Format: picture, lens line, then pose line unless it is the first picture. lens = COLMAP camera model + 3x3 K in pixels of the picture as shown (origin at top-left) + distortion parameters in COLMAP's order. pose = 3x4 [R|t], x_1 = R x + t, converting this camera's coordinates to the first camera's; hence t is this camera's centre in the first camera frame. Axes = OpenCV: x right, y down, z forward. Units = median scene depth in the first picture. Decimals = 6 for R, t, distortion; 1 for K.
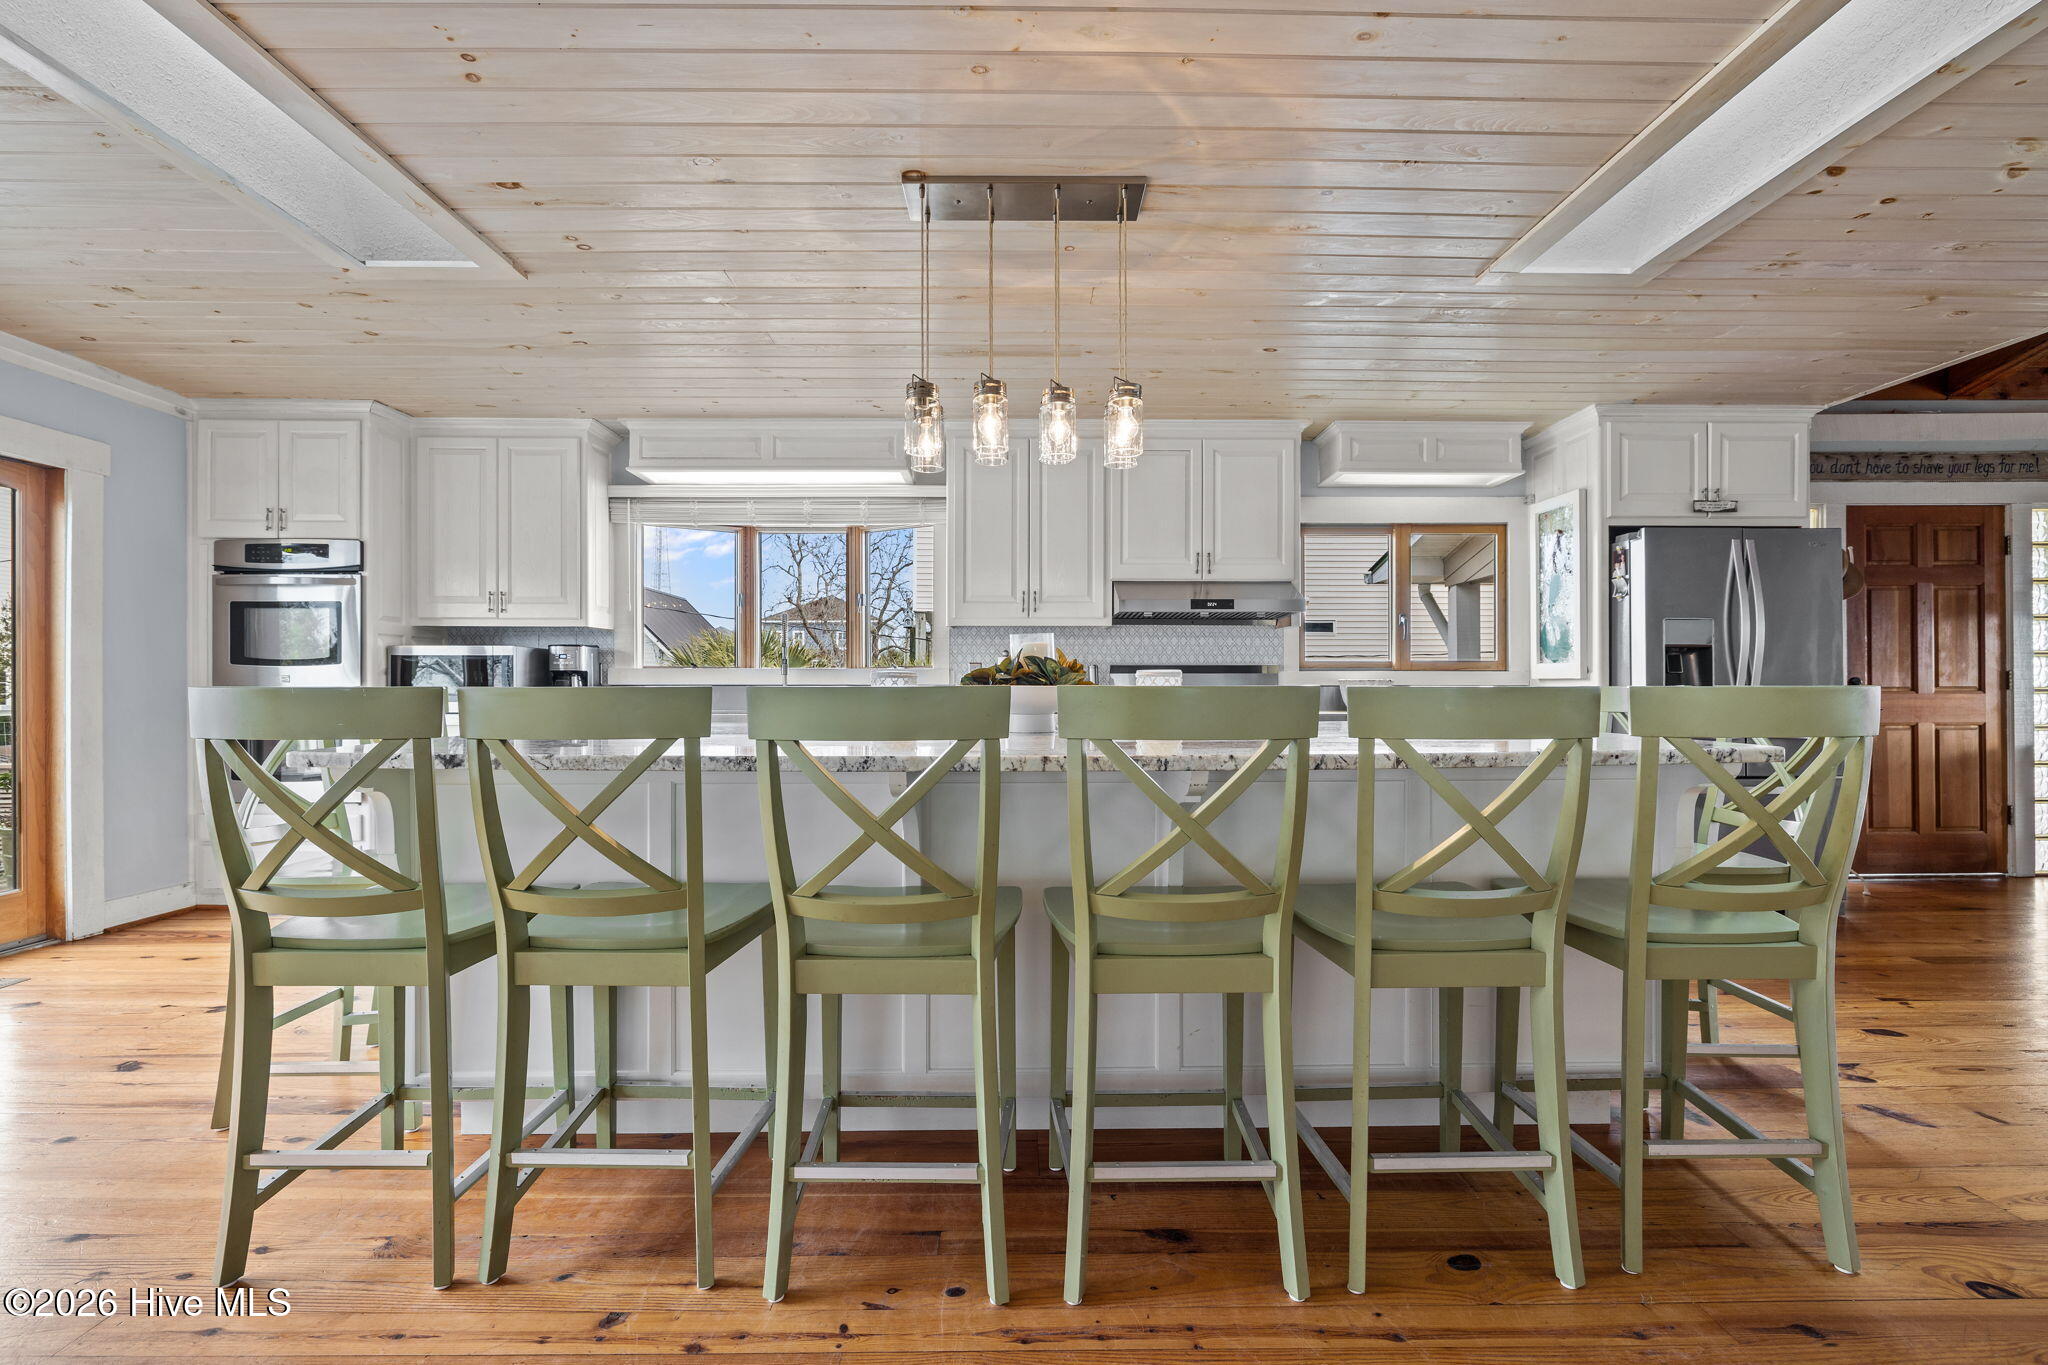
lens RADIAL K [[942.1, 0, 1021.2], [0, 942.1, 678.1], [0, 0, 1]] dist [-0.001556, 0.000022]
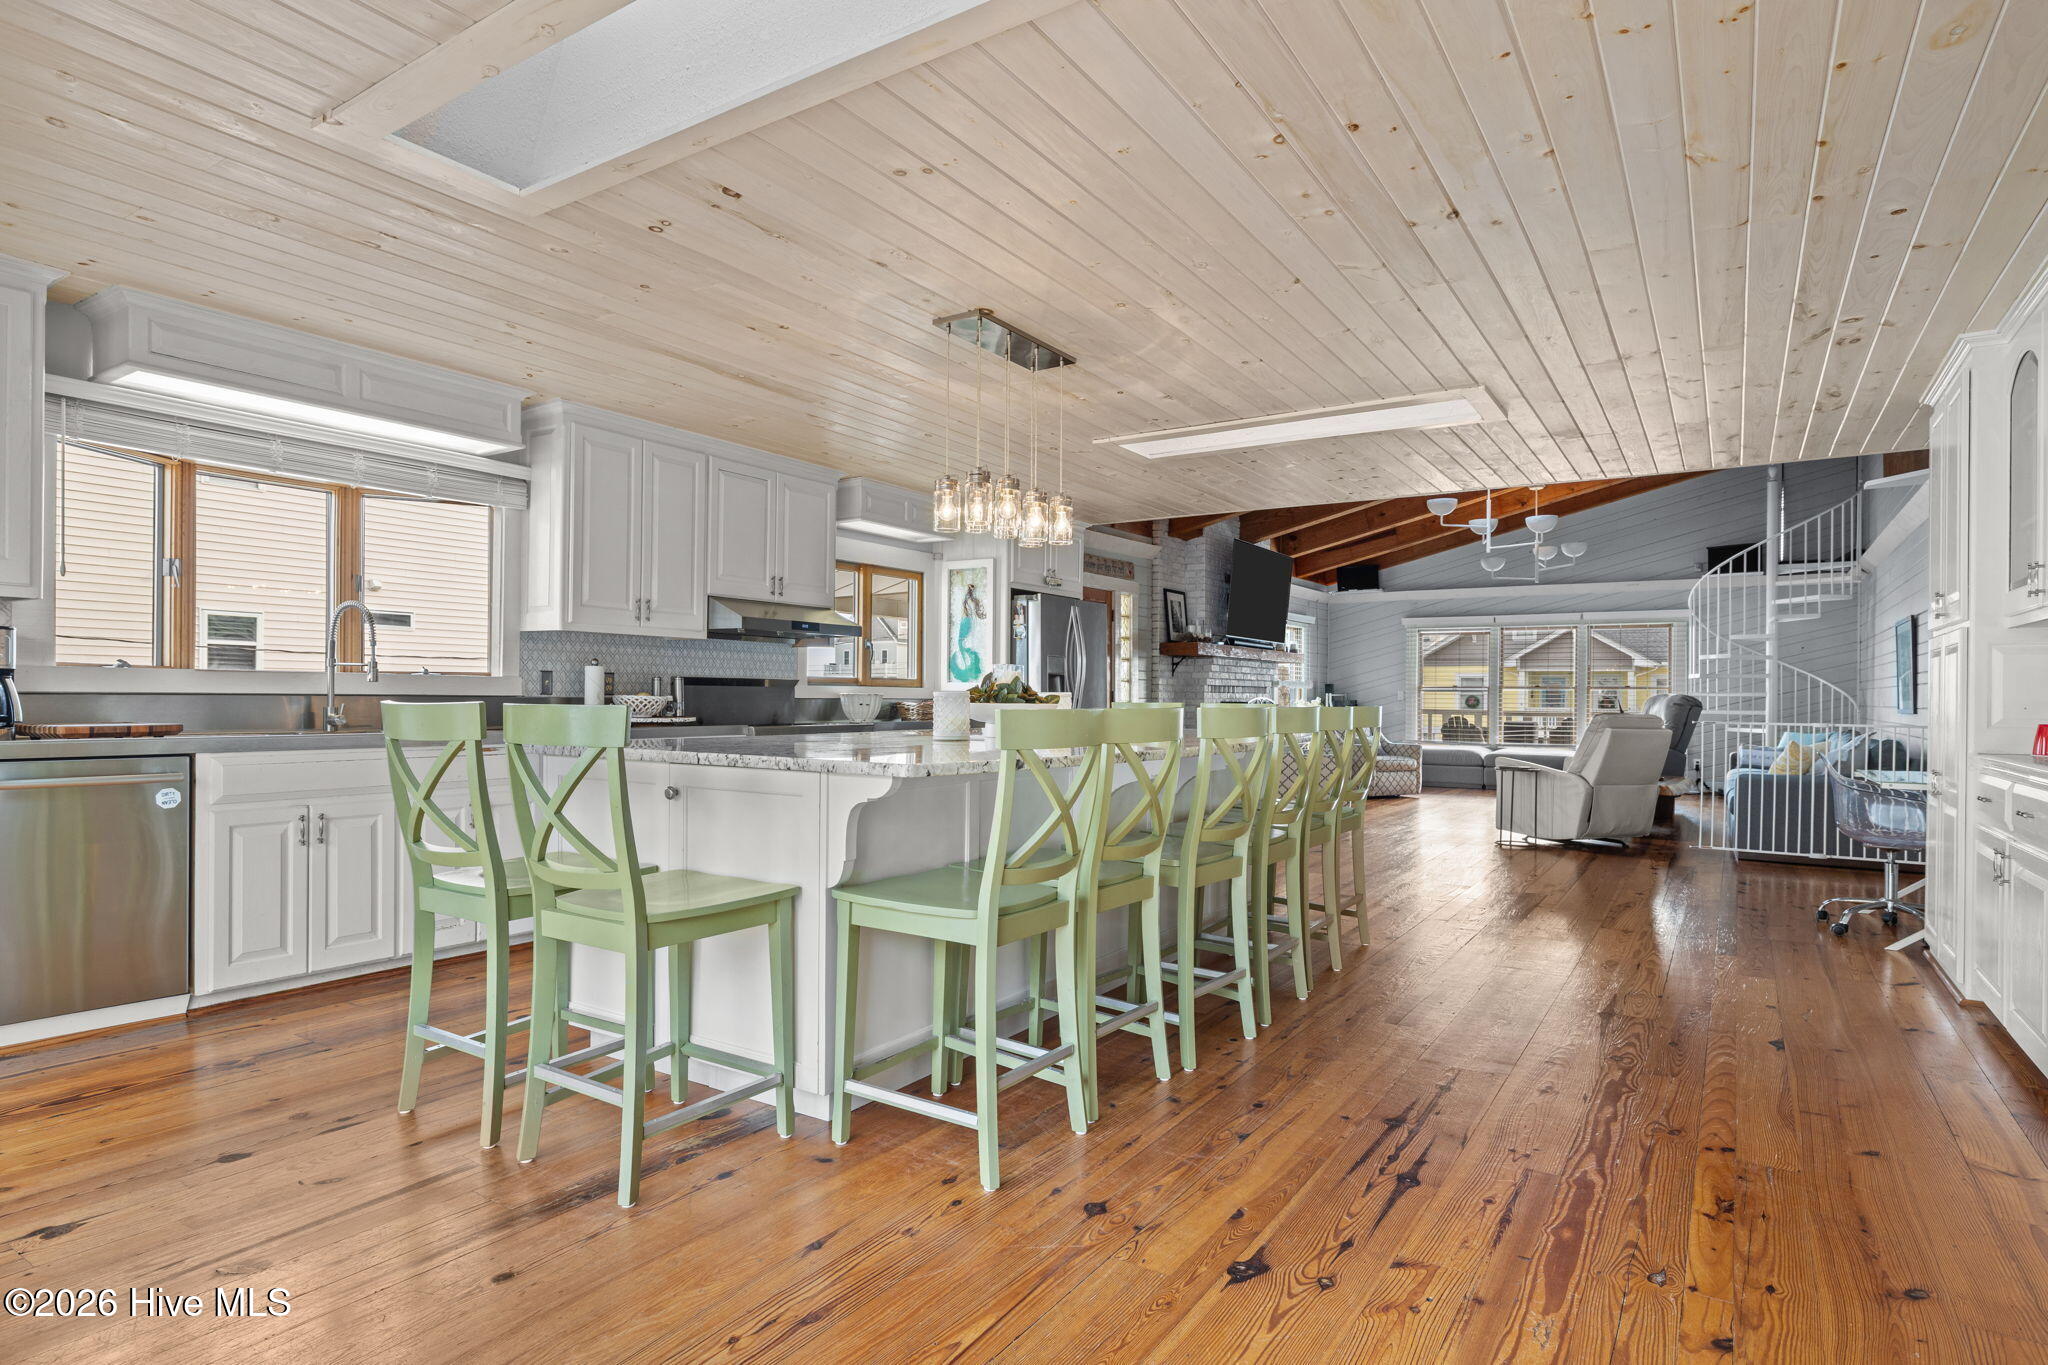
lens RADIAL K [[1085.7, 0, 1027.1], [0, 1085.7, 702.0], [0, 0, 1]] dist [0.006212, 0.001138]
pose [[0.561232, 0.001794, 0.827656, -0.707496], [-0.017010, 0.999811, 0.009368, -0.004376], [-0.827483, -0.019336, 0.561157, 0.052325]]
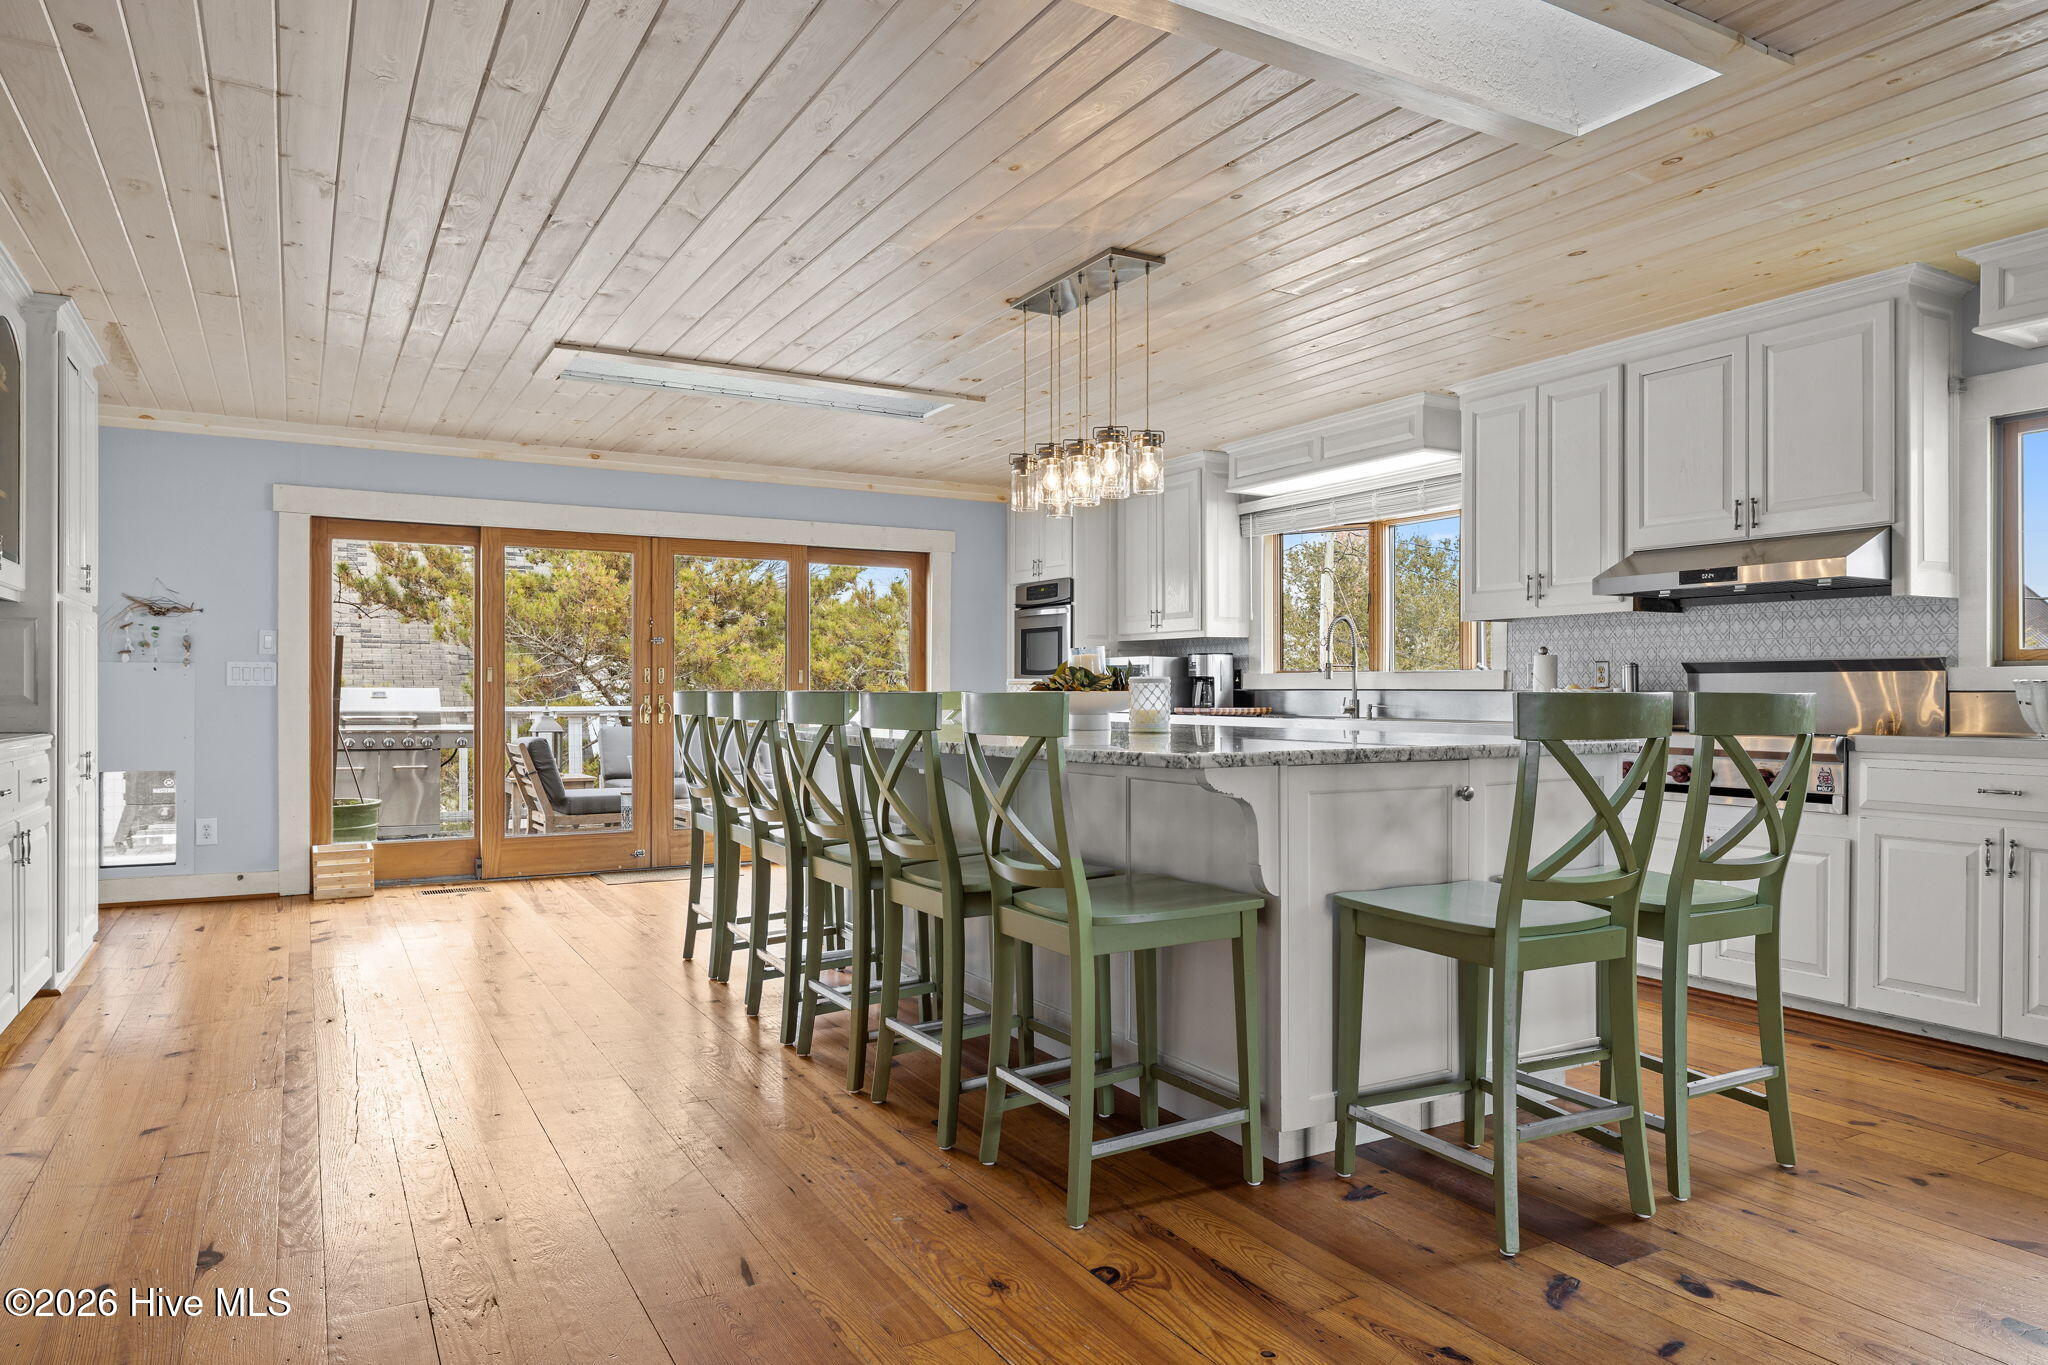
lens RADIAL K [[1279.0, 0, 1031.0], [0, 1279.0, 692.1], [0, 0, 1]] dist [-0.010223, -0.001441]
pose [[0.485895, 0.002340, -0.874014, 0.780088], [0.008829, 0.999932, 0.007585, -0.002760], [0.873973, -0.011403, 0.485841, 0.085115]]
